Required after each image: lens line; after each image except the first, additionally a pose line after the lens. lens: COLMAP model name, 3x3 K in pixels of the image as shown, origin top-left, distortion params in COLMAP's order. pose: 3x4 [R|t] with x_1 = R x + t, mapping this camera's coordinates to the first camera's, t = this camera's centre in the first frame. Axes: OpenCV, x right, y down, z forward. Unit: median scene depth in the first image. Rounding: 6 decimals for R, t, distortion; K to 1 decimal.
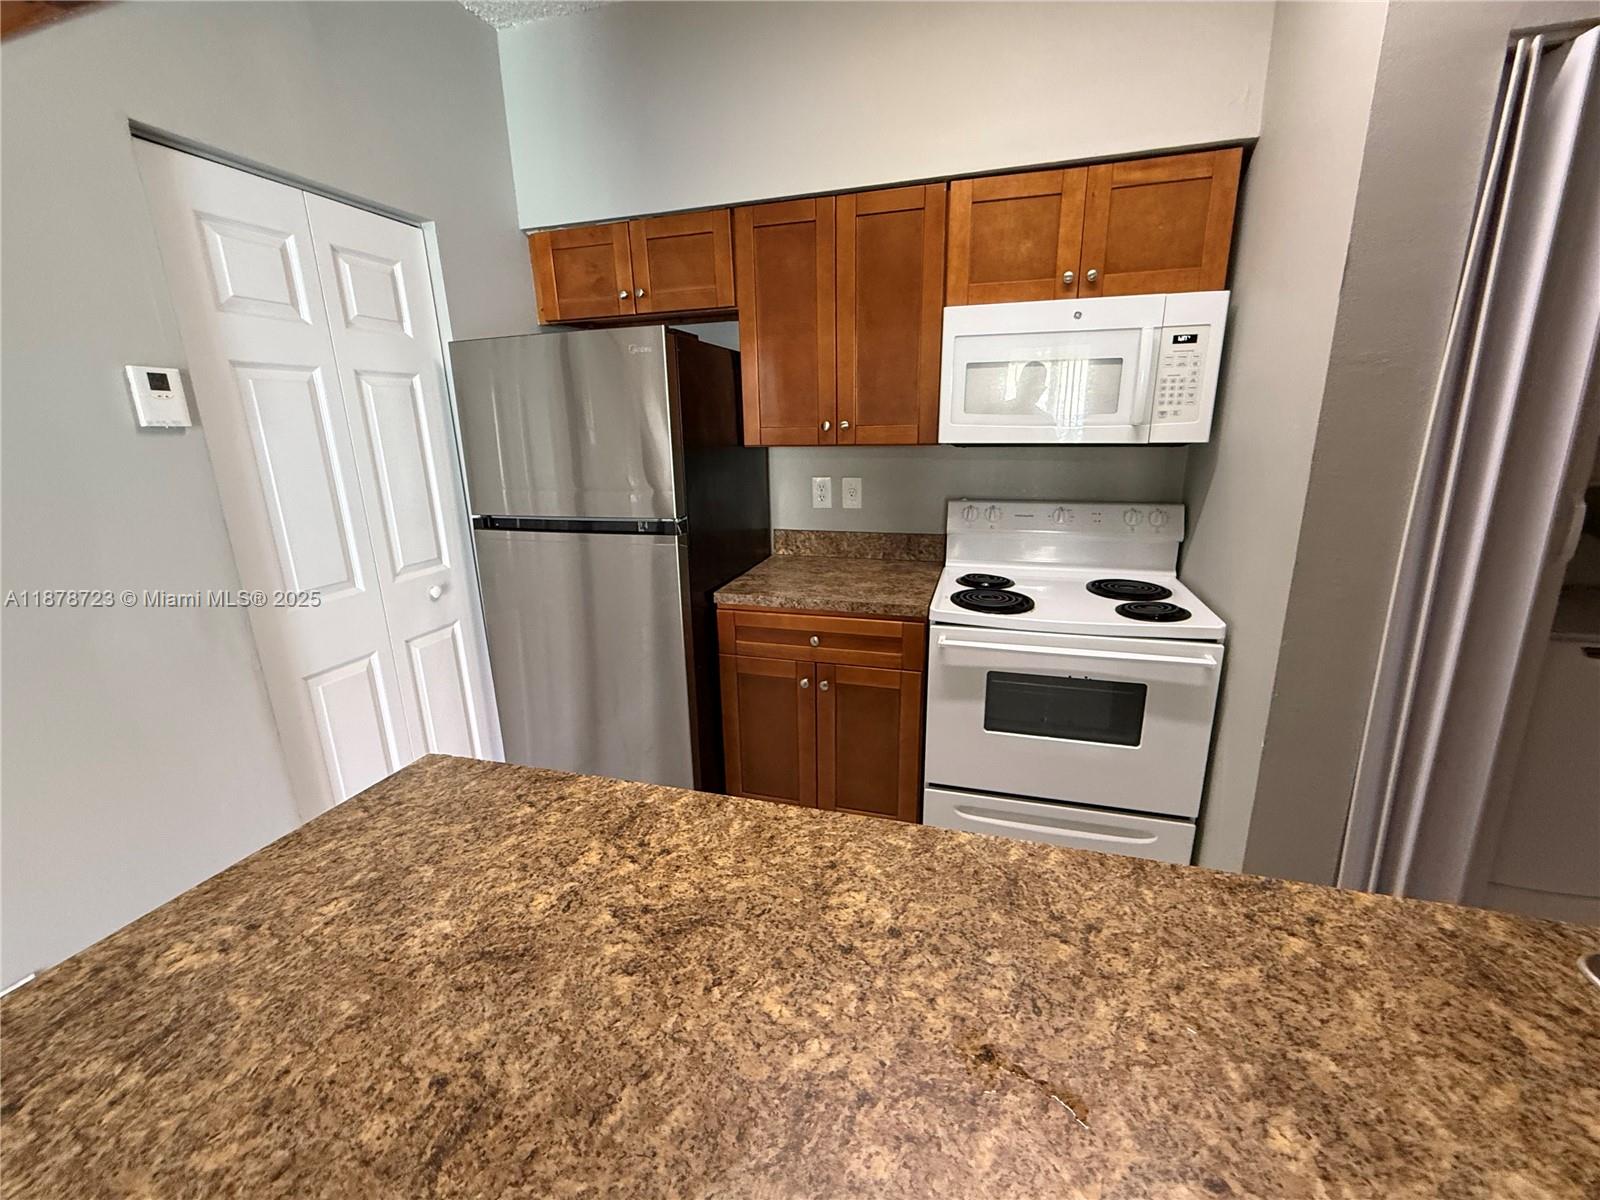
lens RADIAL K [[664.3, 0, 800.0], [0, 664.3, 600.0], [0, 0, 1]] dist [-0.000330, 0.000771]
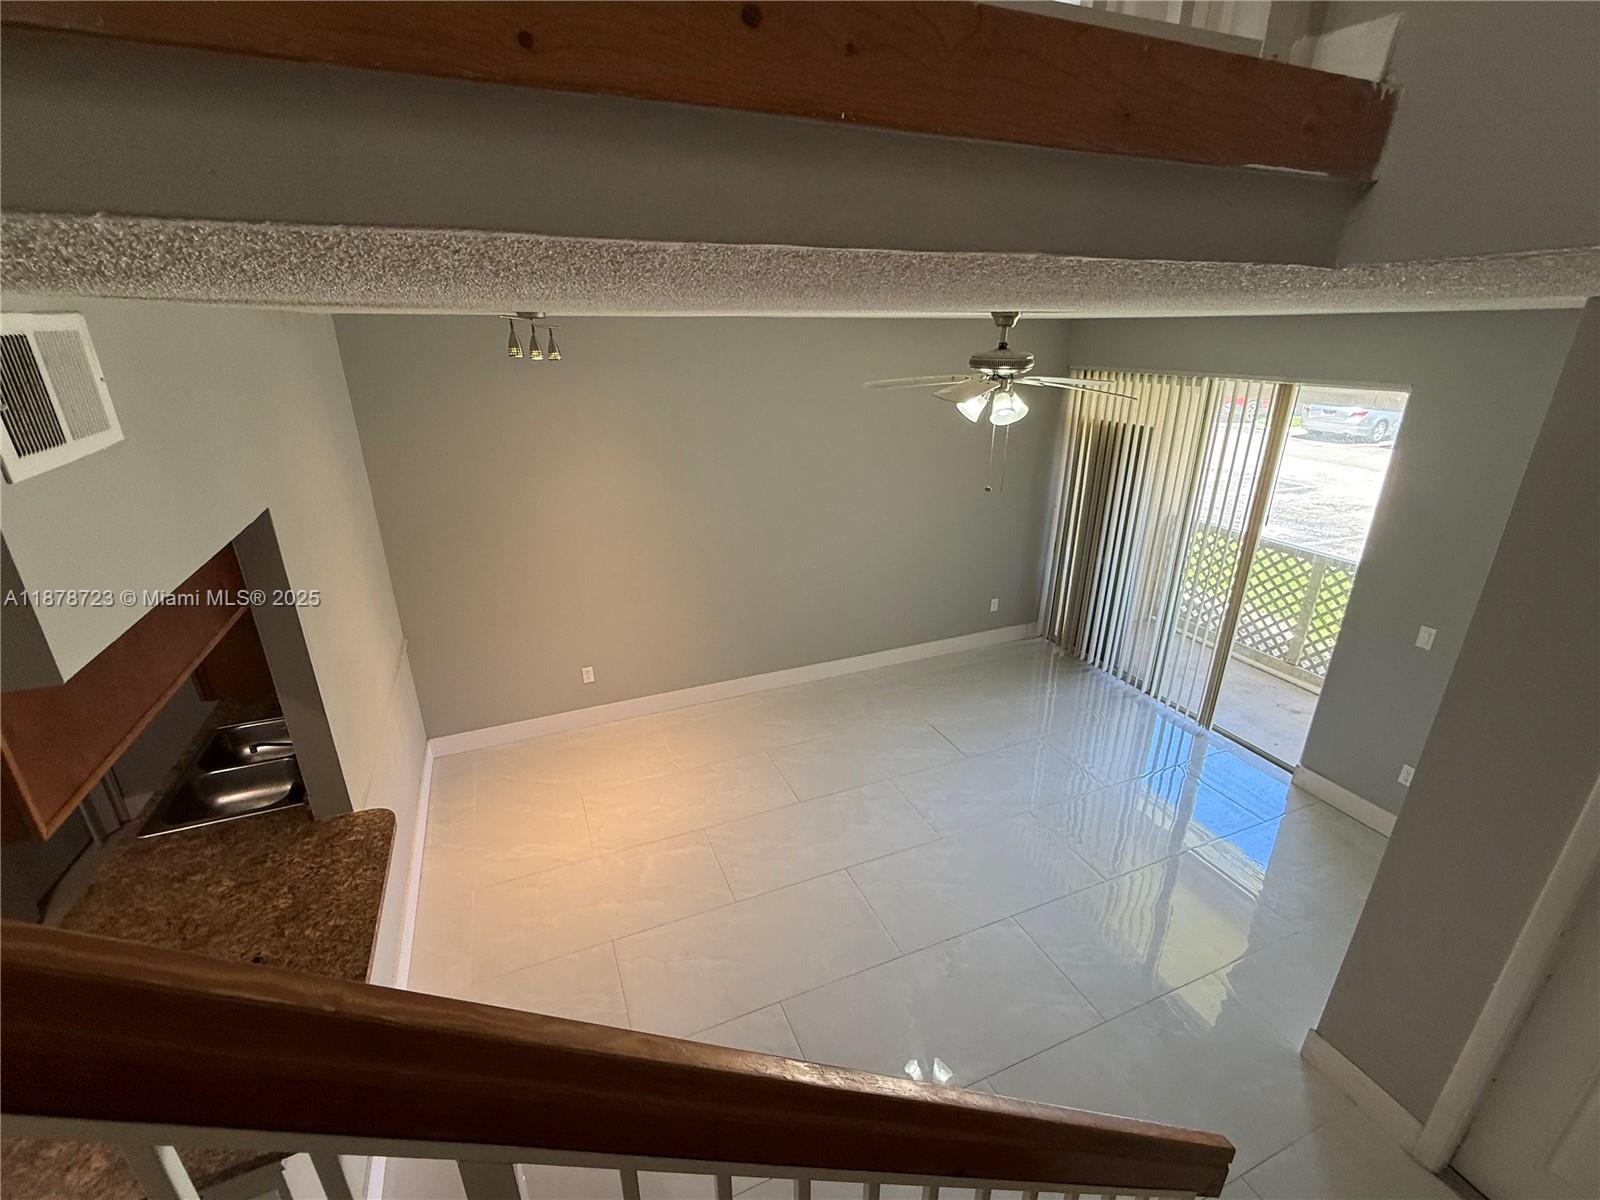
lens RADIAL K [[698.5, 0, 805.2], [0, 698.5, 597.5], [0, 0, 1]] dist [-0.002790, -0.000241]
pose [[-0.645168, -0.253630, 0.720715, -2.550029], [0.209615, 0.848342, 0.486187, -1.177839], [-0.734724, 0.464745, -0.494158, -0.316091]]
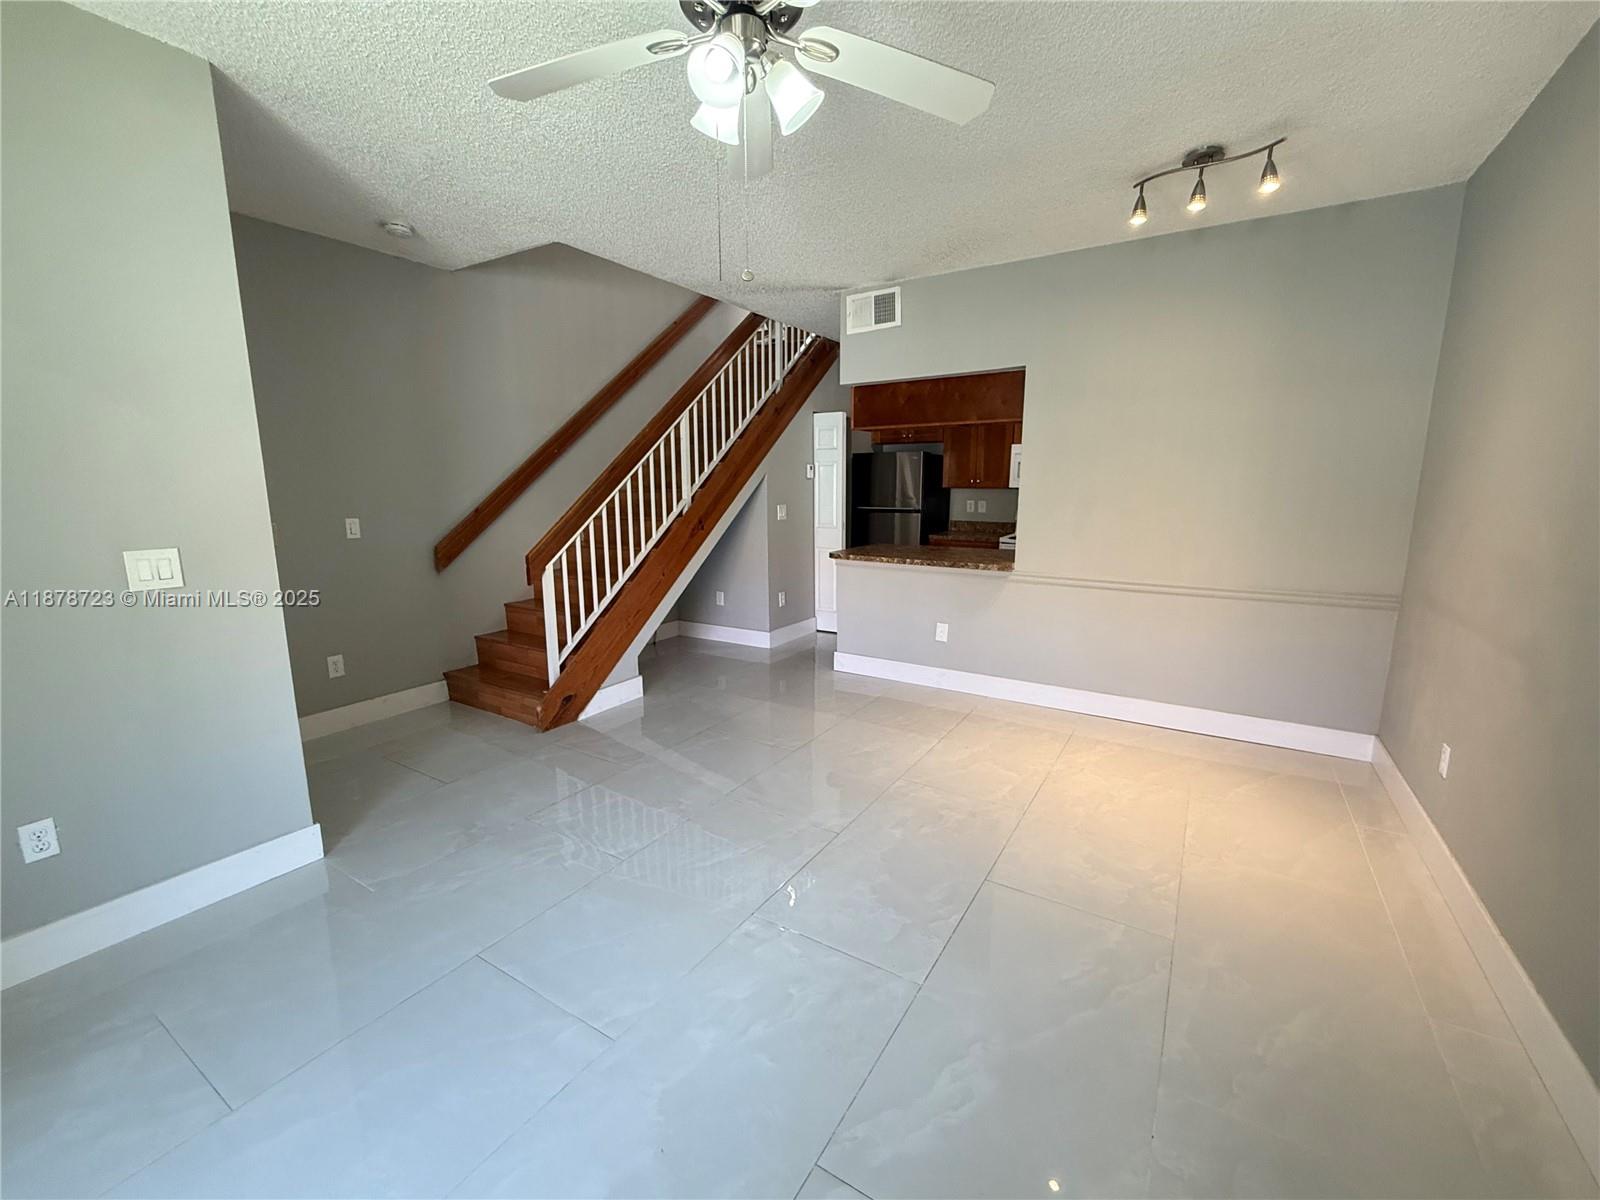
lens RADIAL K [[664.4, 0, 804.0], [0, 664.4, 598.2], [0, 0, 1]] dist [0.000928, -0.000065]
pose [[0.966669, 0.065120, -0.247610, 0.196581], [-0.085091, 0.993853, -0.070816, 1.210294], [0.241477, 0.089525, 0.966268, -4.563182]]
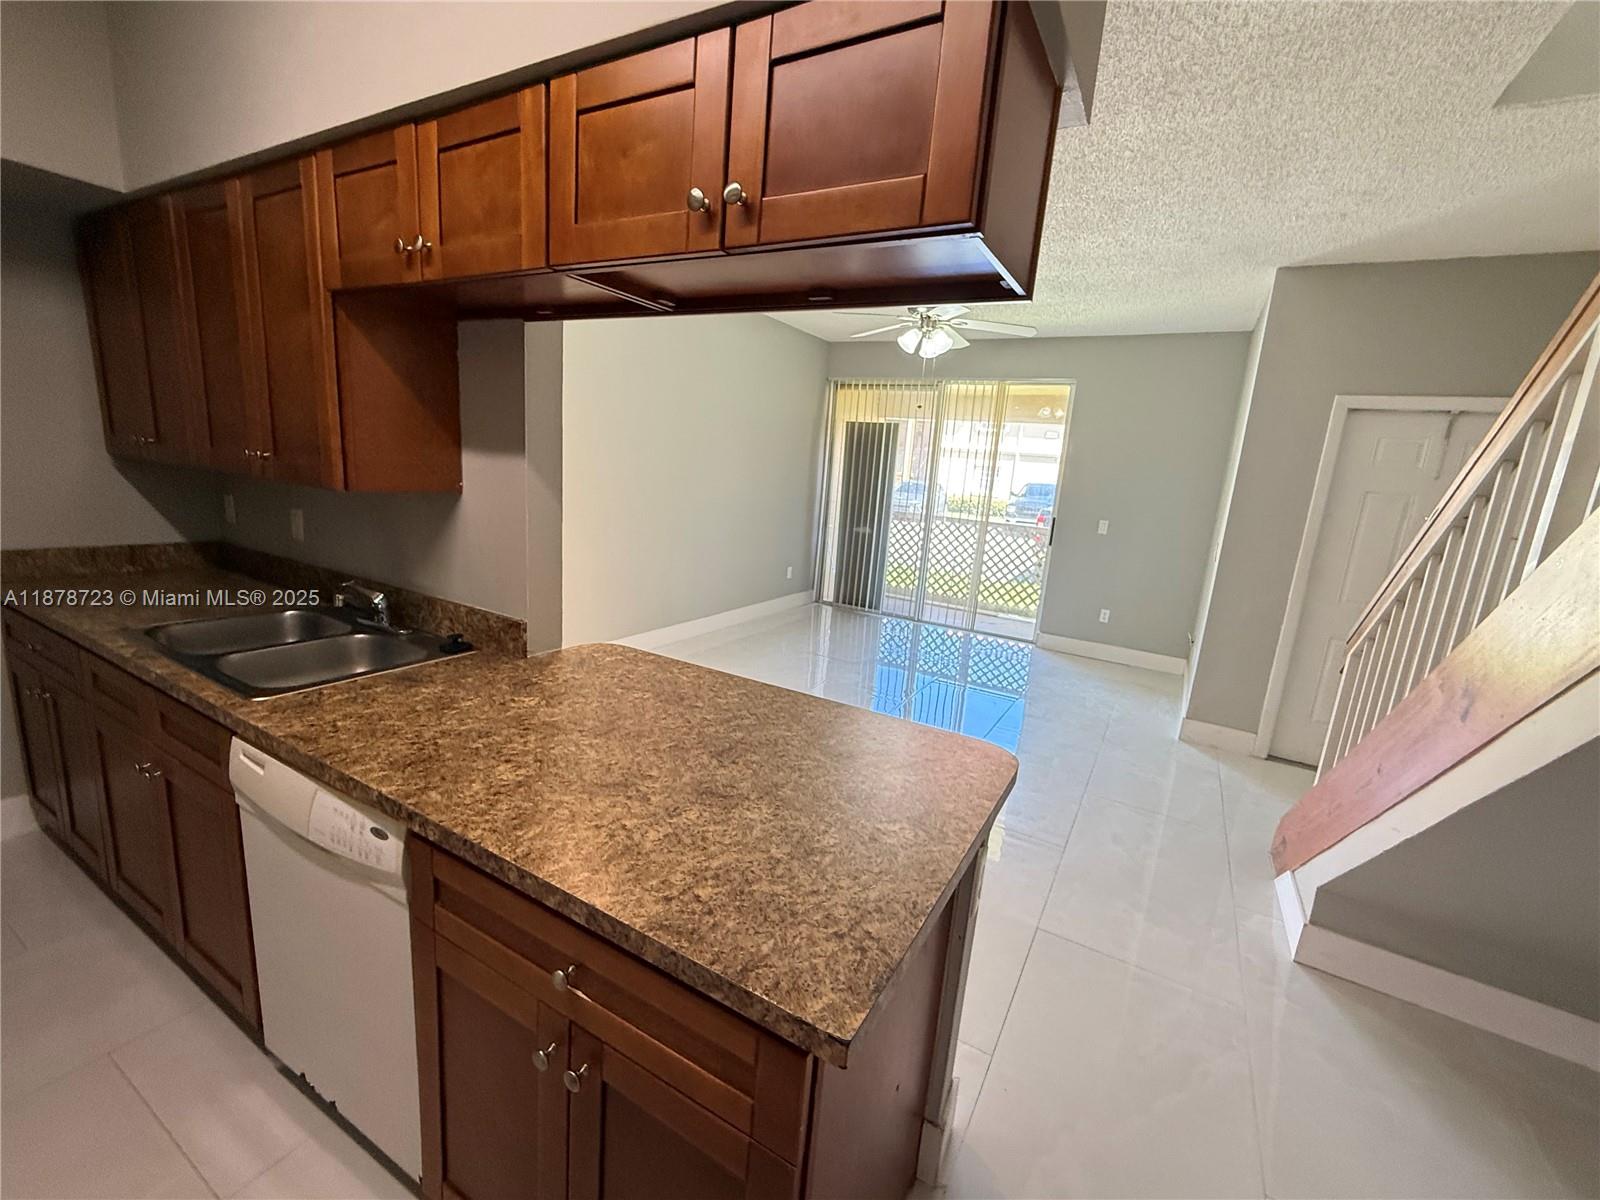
lens RADIAL K [[662.3, 0, 800.0], [0, 662.3, 600.0], [0, 0, 1]] dist [0.000235, -0.000523]
pose [[-0.973083, -0.097046, 0.209027, -0.697123], [0.004065, 0.899644, 0.436605, -0.487499], [-0.230421, 0.425702, -0.875033, 1.600053]]
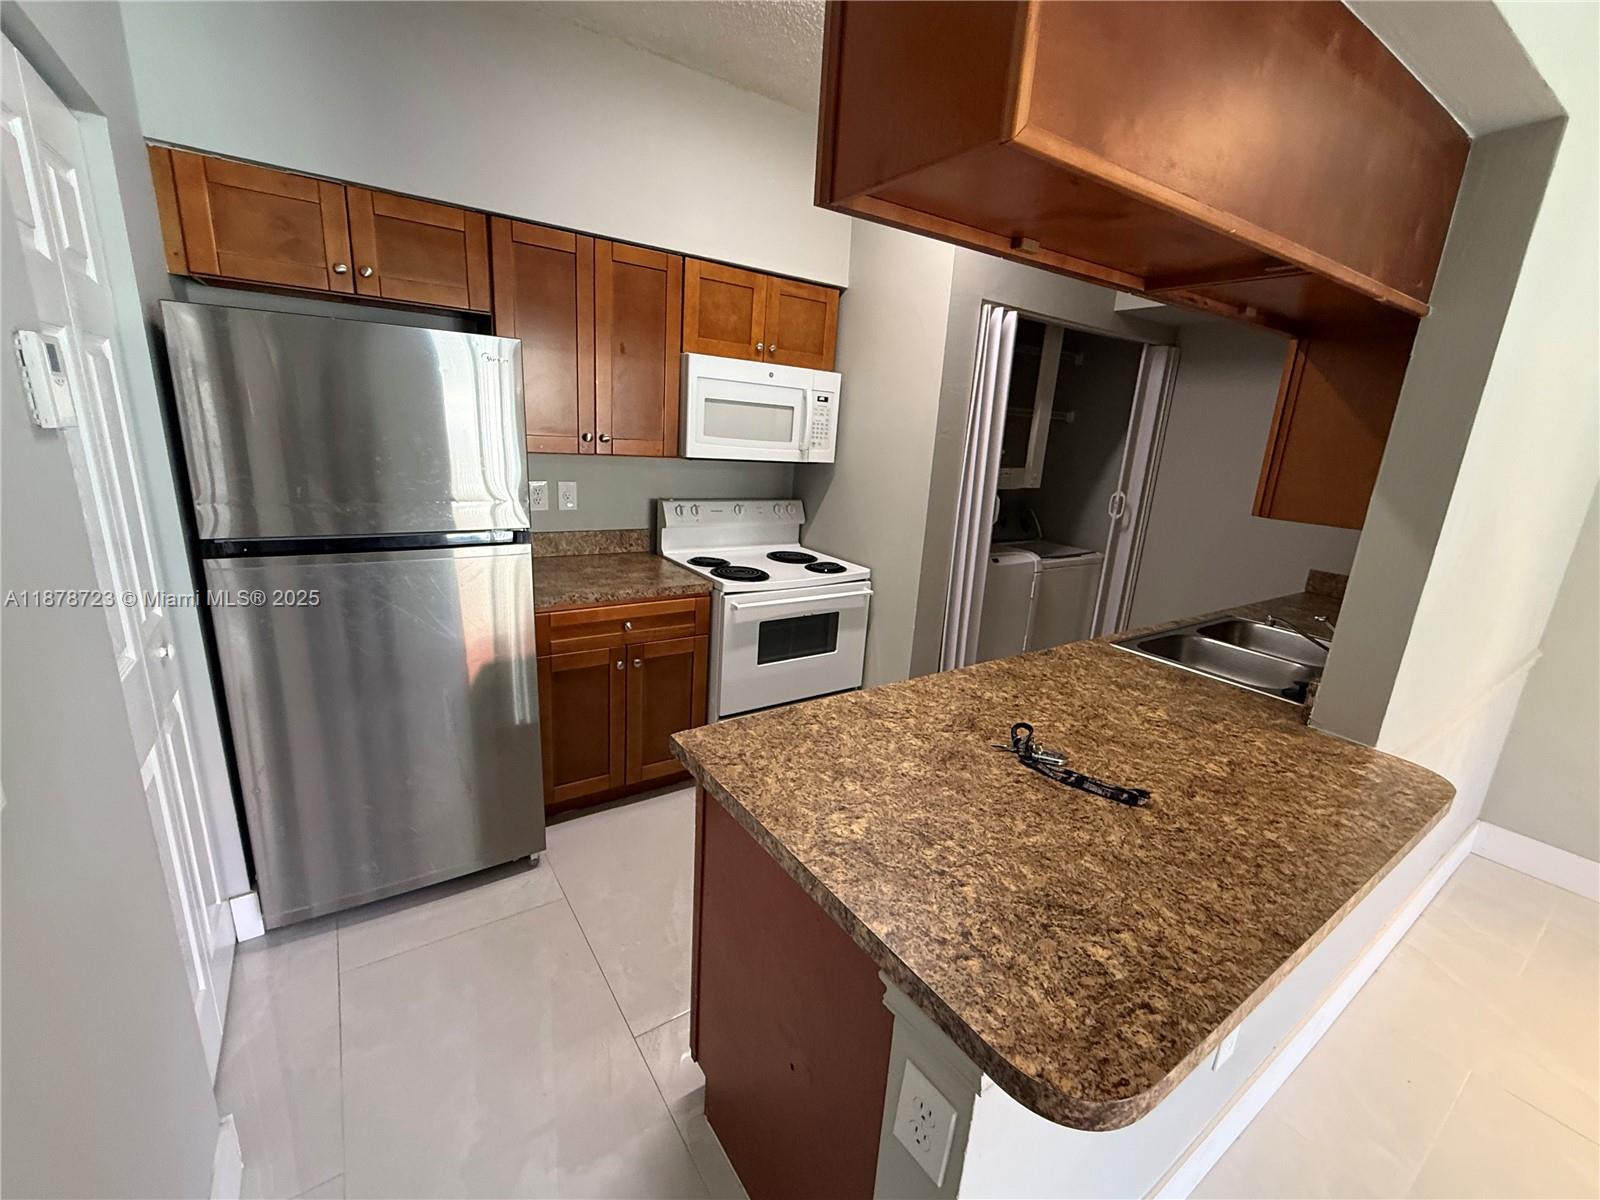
lens RADIAL K [[664.3, 0, 800.0], [0, 664.3, 600.0], [0, 0, 1]] dist [-0.000330, 0.000771]
pose [[0.619339, -0.142263, 0.772127, -1.495315], [0.128781, 0.988534, 0.078838, -0.079800], [-0.774490, 0.050608, 0.630559, 0.078063]]
